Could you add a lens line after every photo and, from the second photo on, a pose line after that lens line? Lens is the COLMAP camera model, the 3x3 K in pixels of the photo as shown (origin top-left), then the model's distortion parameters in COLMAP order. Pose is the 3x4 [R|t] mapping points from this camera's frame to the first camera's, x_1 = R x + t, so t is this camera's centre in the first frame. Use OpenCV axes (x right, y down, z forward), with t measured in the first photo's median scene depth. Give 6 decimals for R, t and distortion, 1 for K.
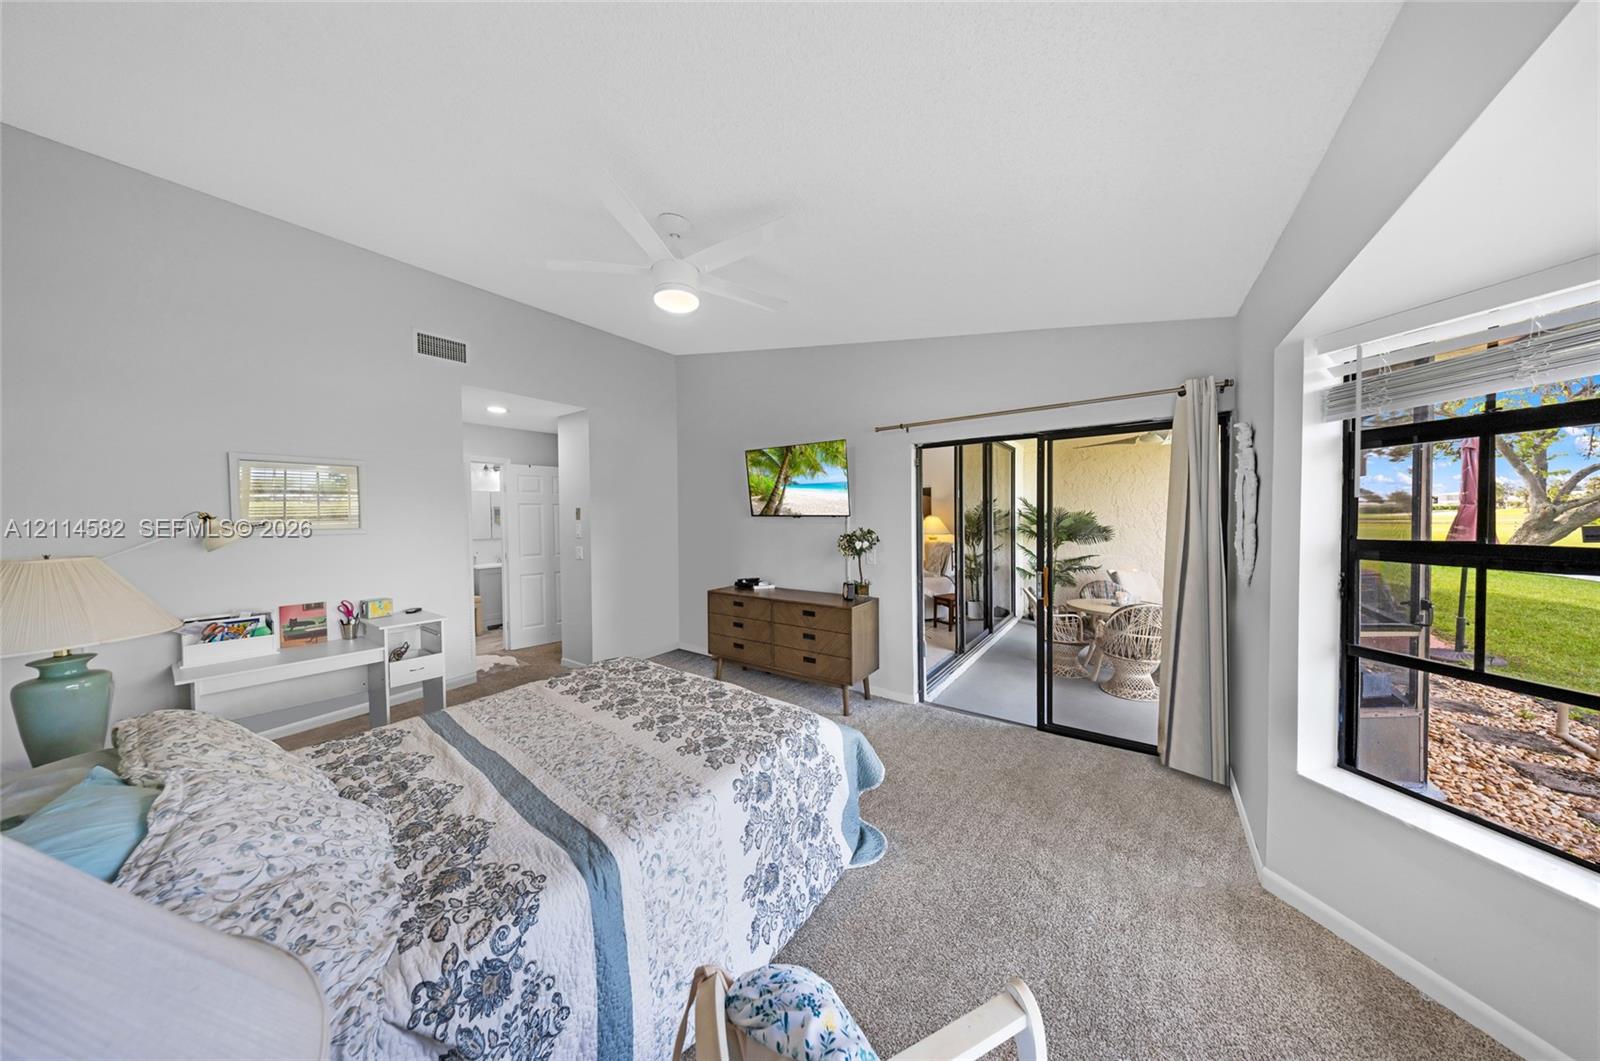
lens RADIAL K [[487.4, 0, 804.1], [0, 487.4, 537.0], [0, 0, 1]] dist [0.001058, 0.000044]
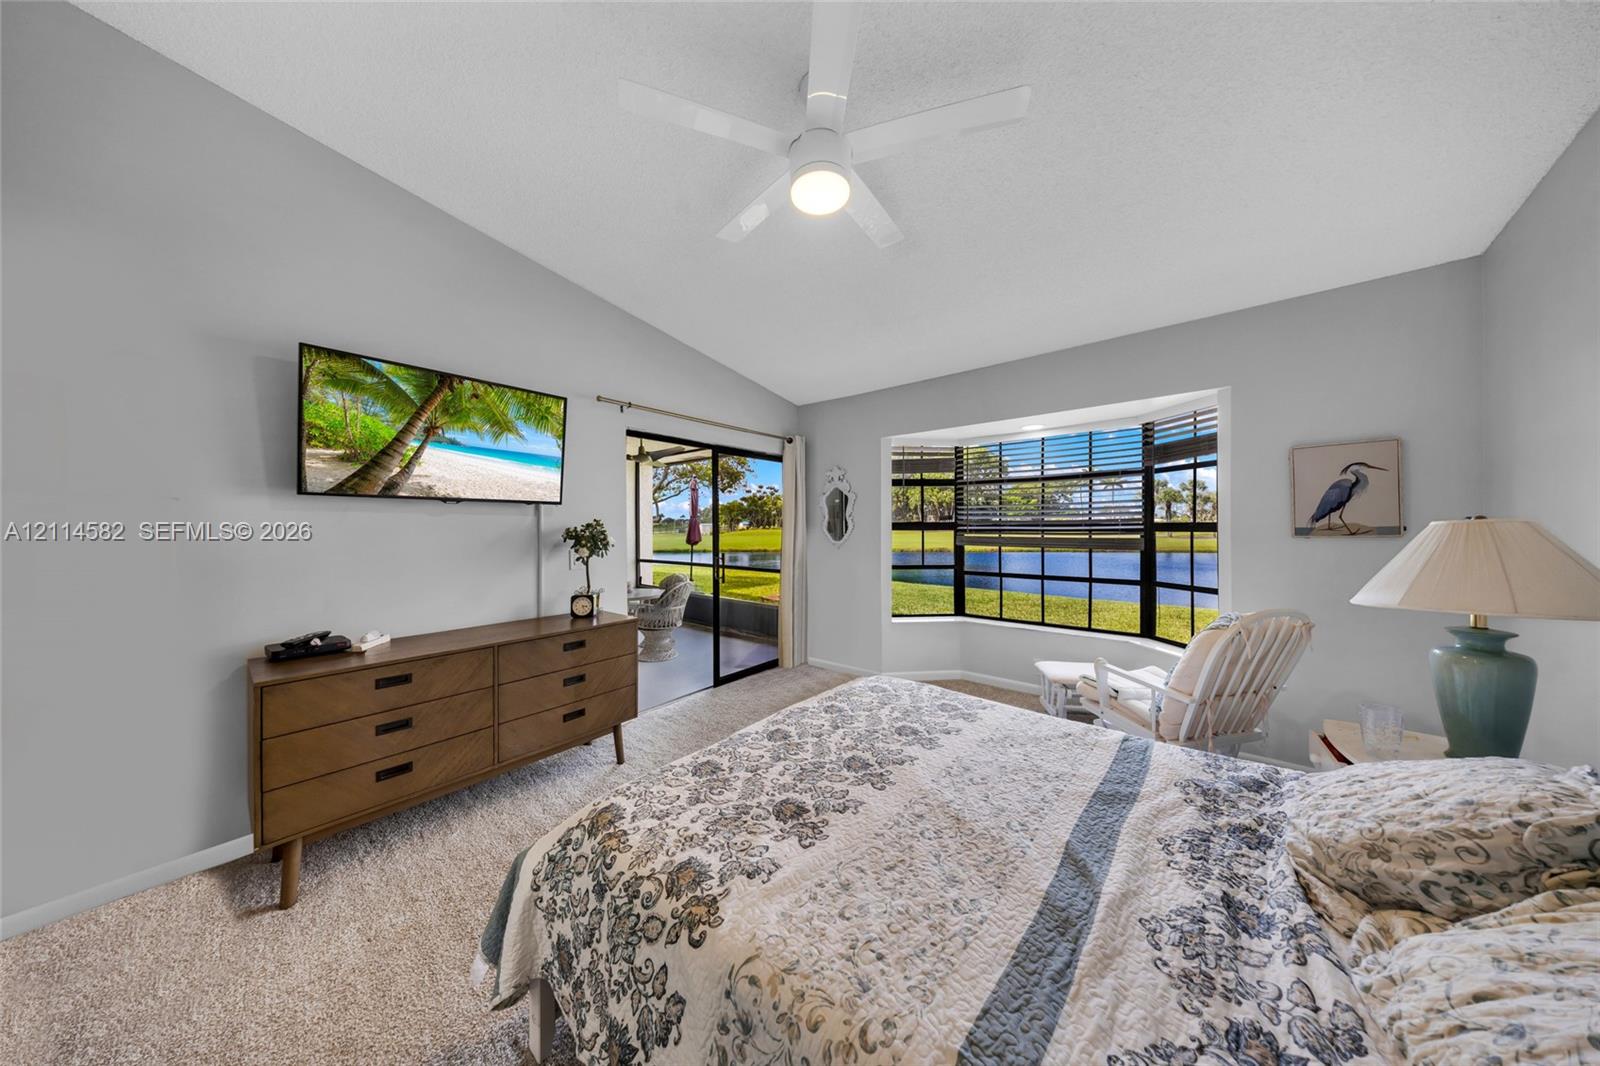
lens RADIAL K [[475.8, 0, 801.4], [0, 475.8, 527.4], [0, 0, 1]] dist [-0.000764, -0.000197]
pose [[0.050612, 0.014662, 0.998611, -0.568898], [0.046877, 0.998755, -0.017040, 0.019094], [-0.997618, 0.047674, 0.049862, 0.584340]]
